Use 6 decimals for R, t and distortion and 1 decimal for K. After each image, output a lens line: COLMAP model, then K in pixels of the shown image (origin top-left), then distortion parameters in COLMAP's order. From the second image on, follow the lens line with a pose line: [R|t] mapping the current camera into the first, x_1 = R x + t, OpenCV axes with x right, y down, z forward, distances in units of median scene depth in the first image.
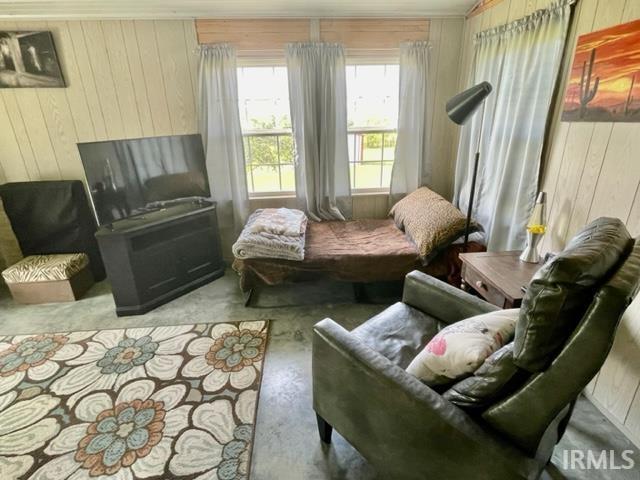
lens RADIAL K [[334.3, 0, 319.8], [0, 334.3, 240.8], [0, 0, 1]] dist [-0.003480, -0.000587]
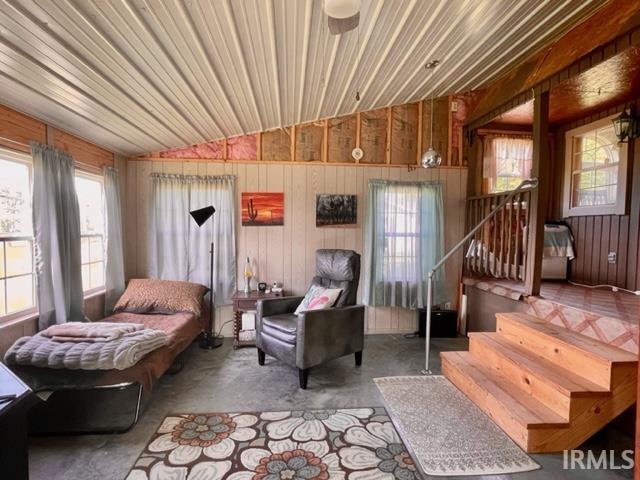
lens RADIAL K [[334.3, 0, 318.7], [0, 334.3, 242.2], [0, 0, 1]] dist [-0.003480, -0.000587]
pose [[-0.020475, -0.026351, 0.999443, -1.445781], [0.349657, 0.936336, 0.031850, -0.141224], [-0.936654, 0.350114, -0.009957, 0.547713]]
